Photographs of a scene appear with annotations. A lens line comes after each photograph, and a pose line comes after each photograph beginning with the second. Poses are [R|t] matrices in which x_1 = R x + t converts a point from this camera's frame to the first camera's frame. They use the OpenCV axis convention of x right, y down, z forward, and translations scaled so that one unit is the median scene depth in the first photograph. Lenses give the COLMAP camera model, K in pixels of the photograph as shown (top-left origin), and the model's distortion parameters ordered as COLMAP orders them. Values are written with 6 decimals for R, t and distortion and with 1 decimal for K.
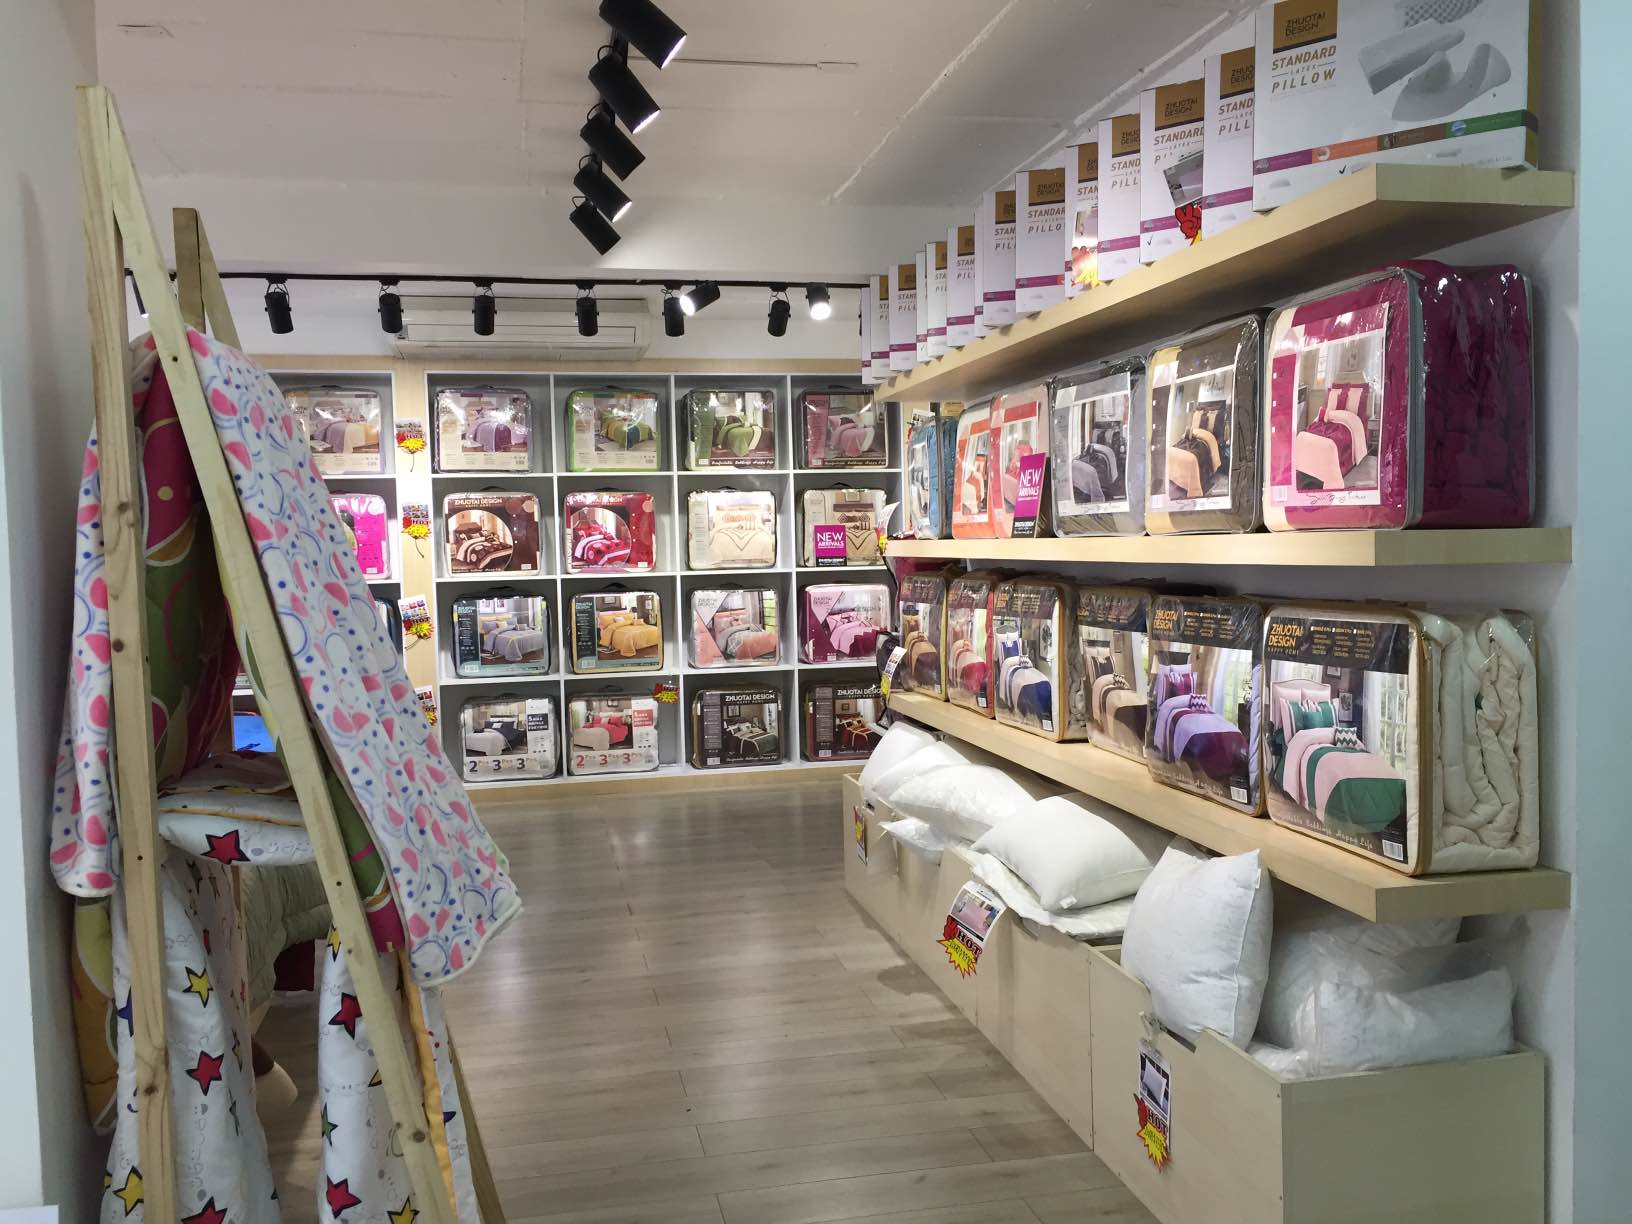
lens RADIAL K [[1416.9, 0, 817.5], [0, 1416.9, 613.9], [0, 0, 1]] dist [0.022051, -0.008034]
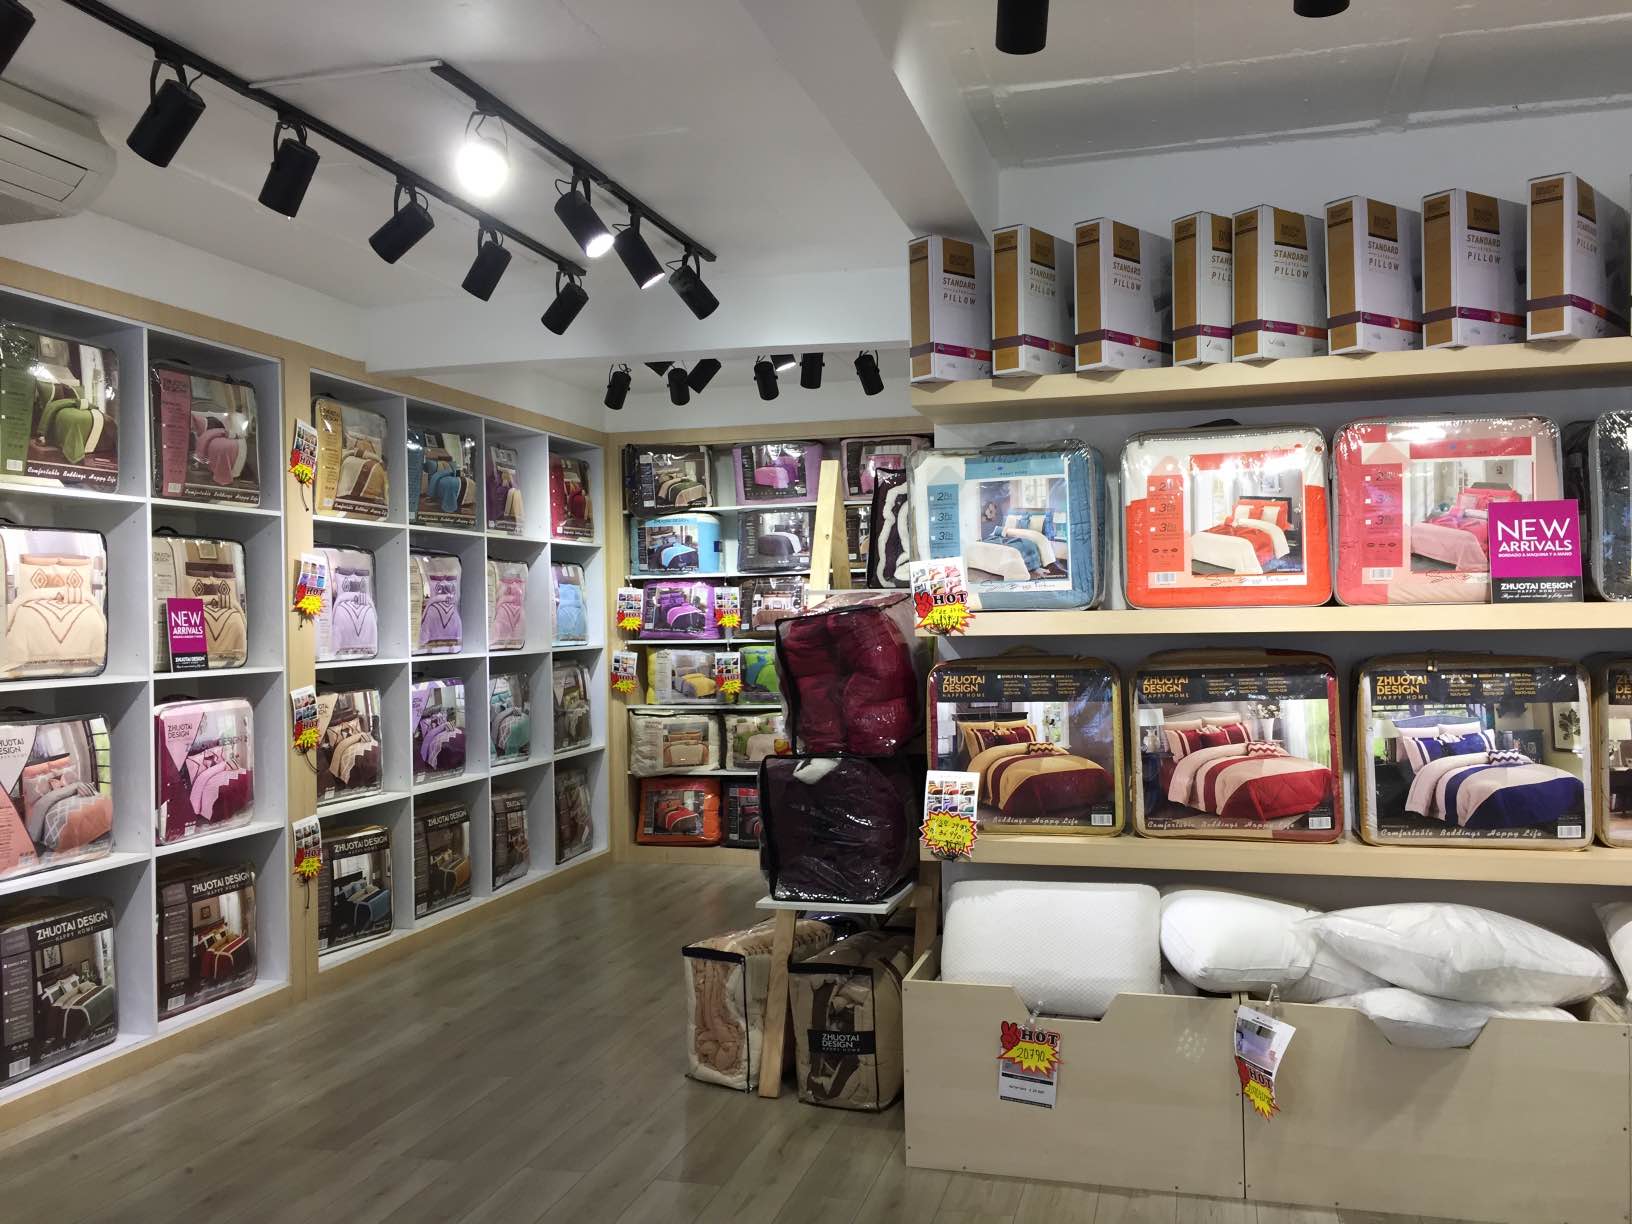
lens RADIAL K [[1416.9, 0, 816.8], [0, 1416.9, 611.8], [0, 0, 1]] dist [0.022051, -0.008034]
pose [[0.453465, 0.016346, 0.891124, -0.393182], [0.053621, 0.997520, -0.045583, -0.017291], [-0.889660, 0.068453, 0.451464, 0.514105]]
